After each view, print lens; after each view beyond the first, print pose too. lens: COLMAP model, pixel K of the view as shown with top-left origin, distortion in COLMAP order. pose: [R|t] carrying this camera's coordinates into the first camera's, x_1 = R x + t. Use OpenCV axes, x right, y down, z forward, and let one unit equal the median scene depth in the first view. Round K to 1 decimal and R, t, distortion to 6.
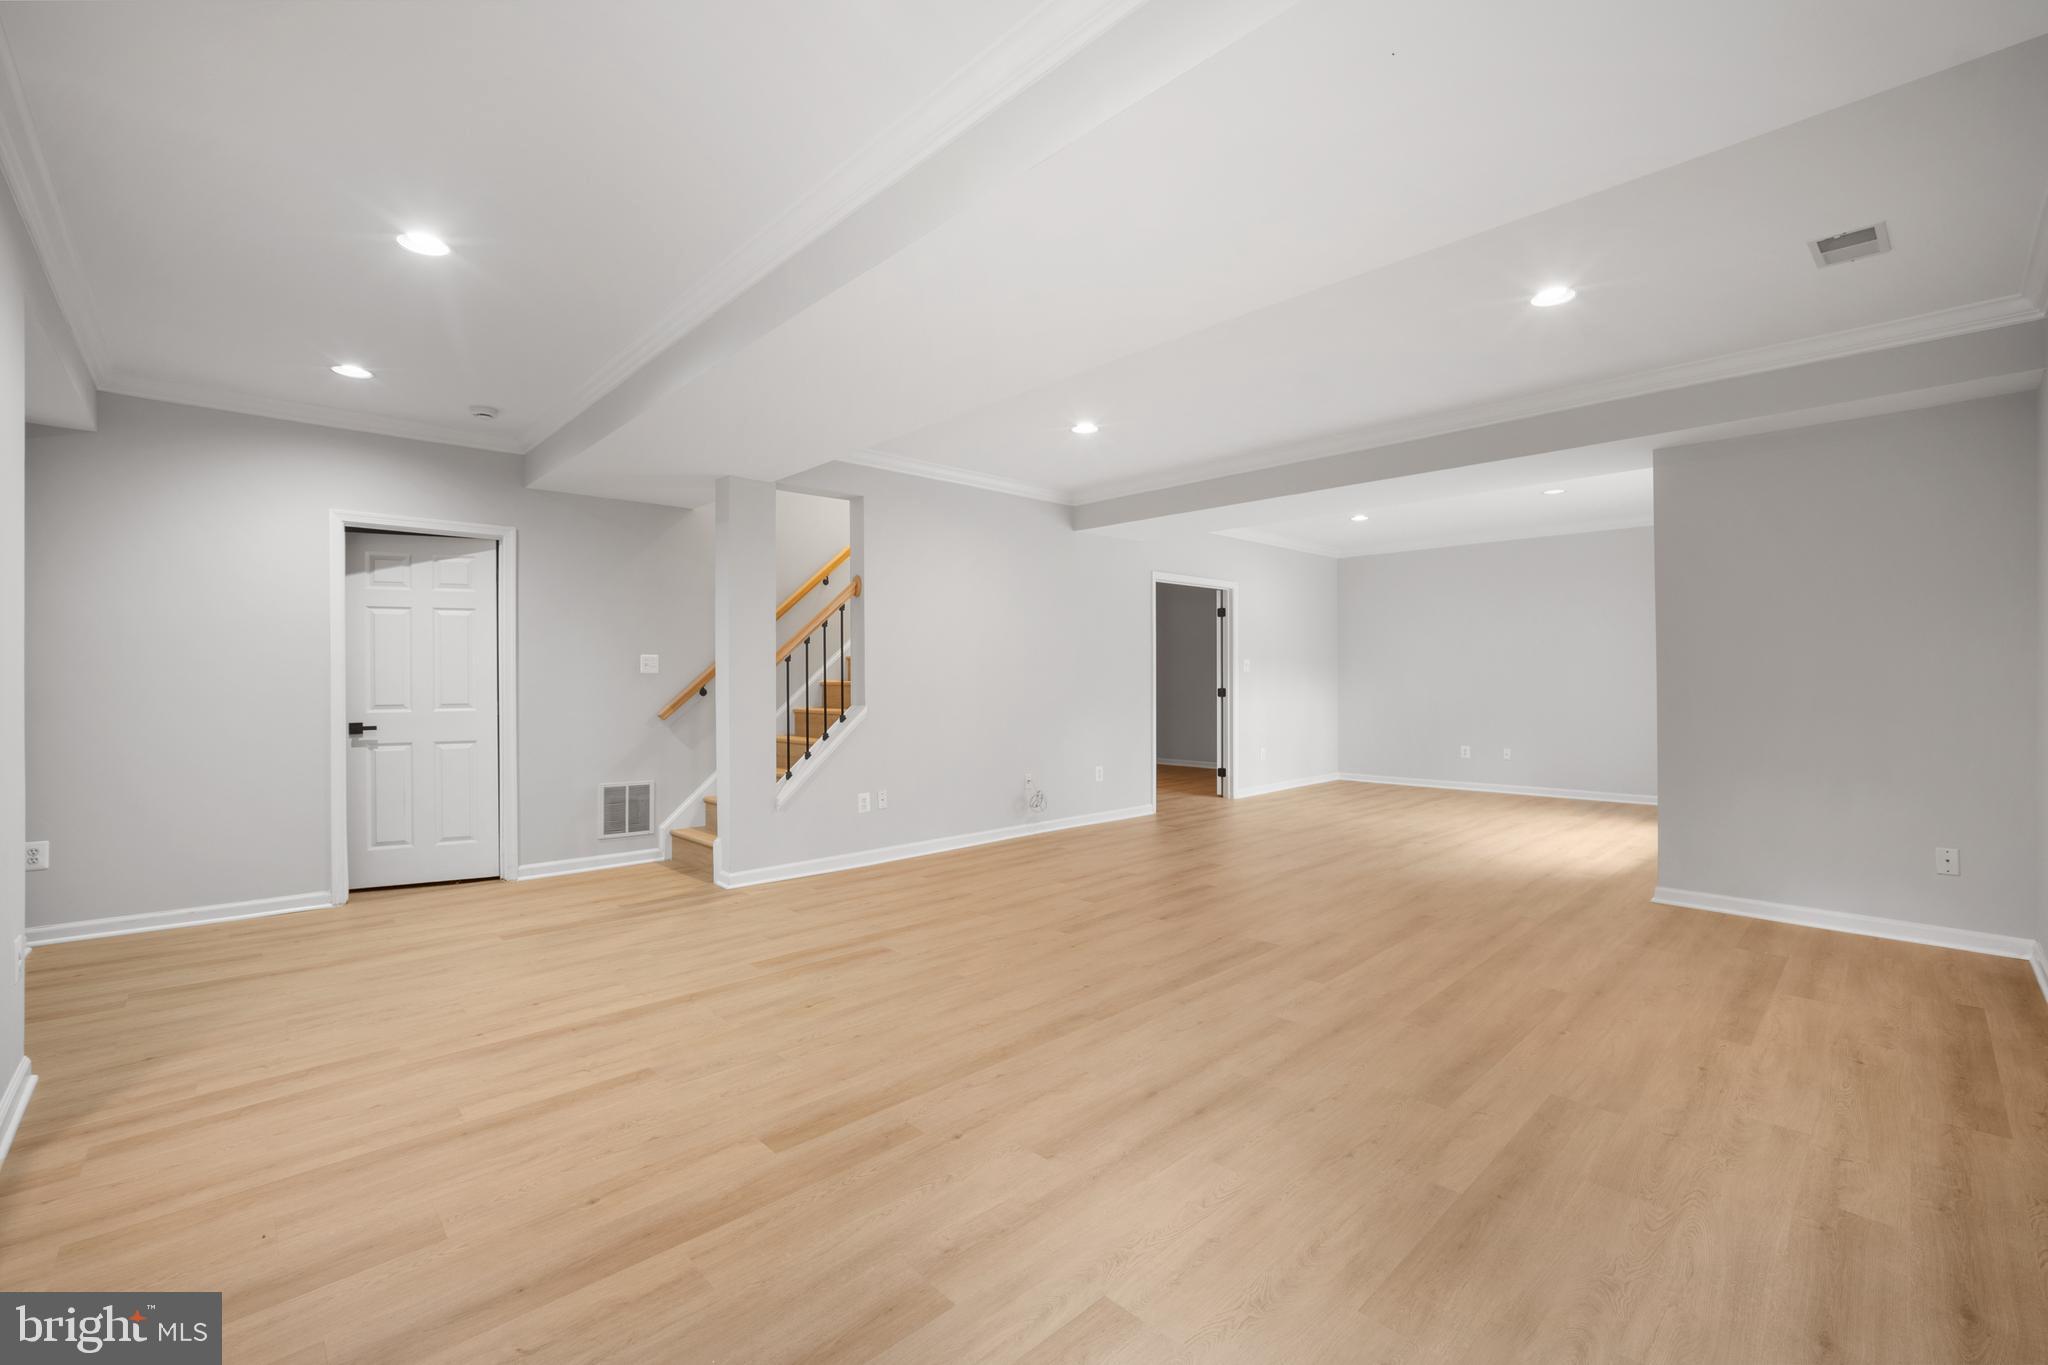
lens RADIAL K [[873.4, 0, 1030.0], [0, 873.4, 675.9], [0, 0, 1]] dist [-0.040120, 0.015371]
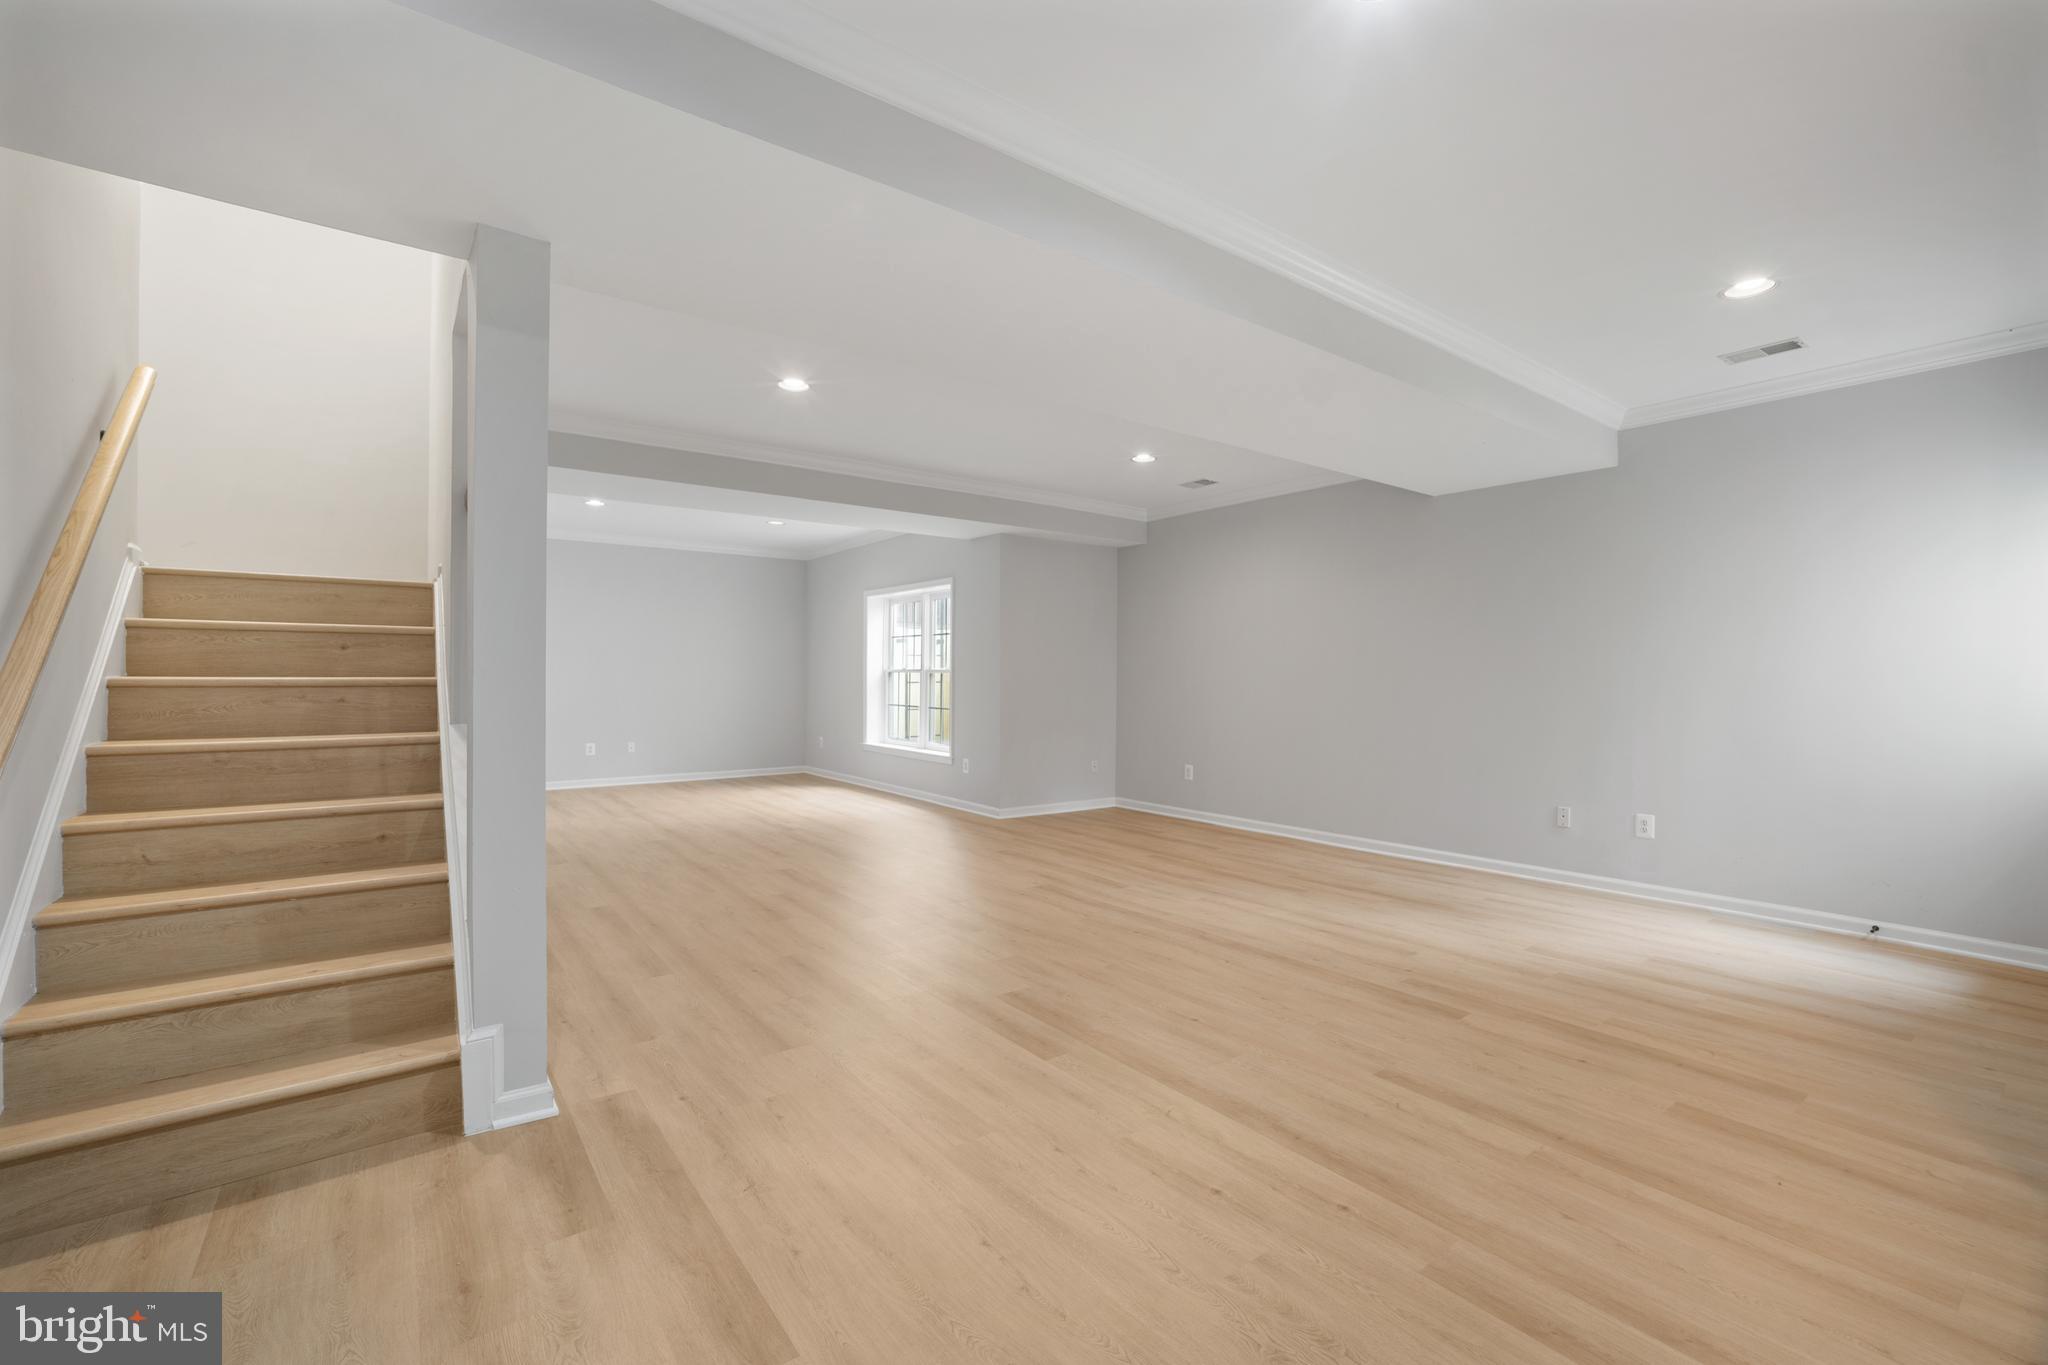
lens RADIAL K [[873.4, 0, 1030.0], [0, 873.4, 675.9], [0, 0, 1]] dist [-0.040120, 0.015371]
pose [[0.115790, 0.003845, 0.993266, -1.477338], [-0.006516, 0.999974, -0.003111, 0.006280], [-0.993252, -0.006112, 0.115812, 1.288196]]
